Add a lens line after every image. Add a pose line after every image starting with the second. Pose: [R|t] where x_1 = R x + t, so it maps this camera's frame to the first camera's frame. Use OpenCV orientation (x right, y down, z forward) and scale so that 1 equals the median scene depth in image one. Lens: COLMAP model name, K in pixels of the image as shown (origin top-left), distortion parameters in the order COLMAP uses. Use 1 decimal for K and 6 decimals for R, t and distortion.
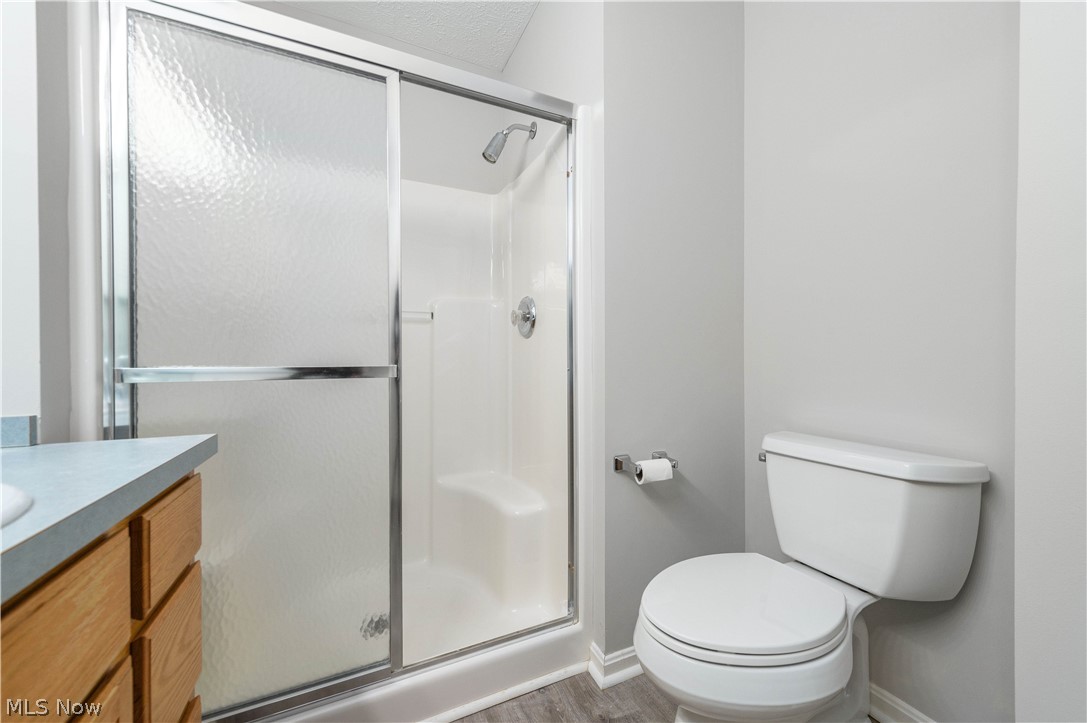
lens RADIAL K [[434.1, 0, 566.6], [0, 434.1, 370.2], [0, 0, 1]] dist [0.003907, -0.000679]
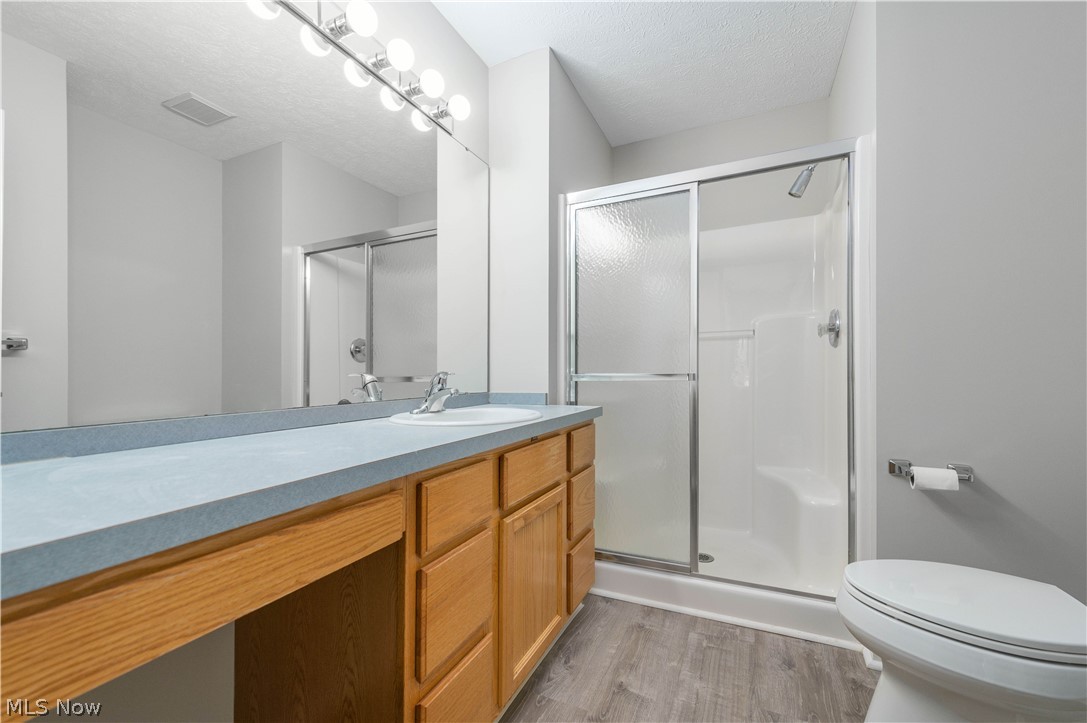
lens RADIAL K [[434.1, 0, 544.3], [0, 434.1, 368.1], [0, 0, 1]] dist [0.003907, -0.000679]
pose [[0.614687, -0.006133, -0.788747, 0.442368], [-0.007086, 0.999886, -0.013298, -0.004269], [0.788739, 0.013763, 0.614574, -0.327255]]
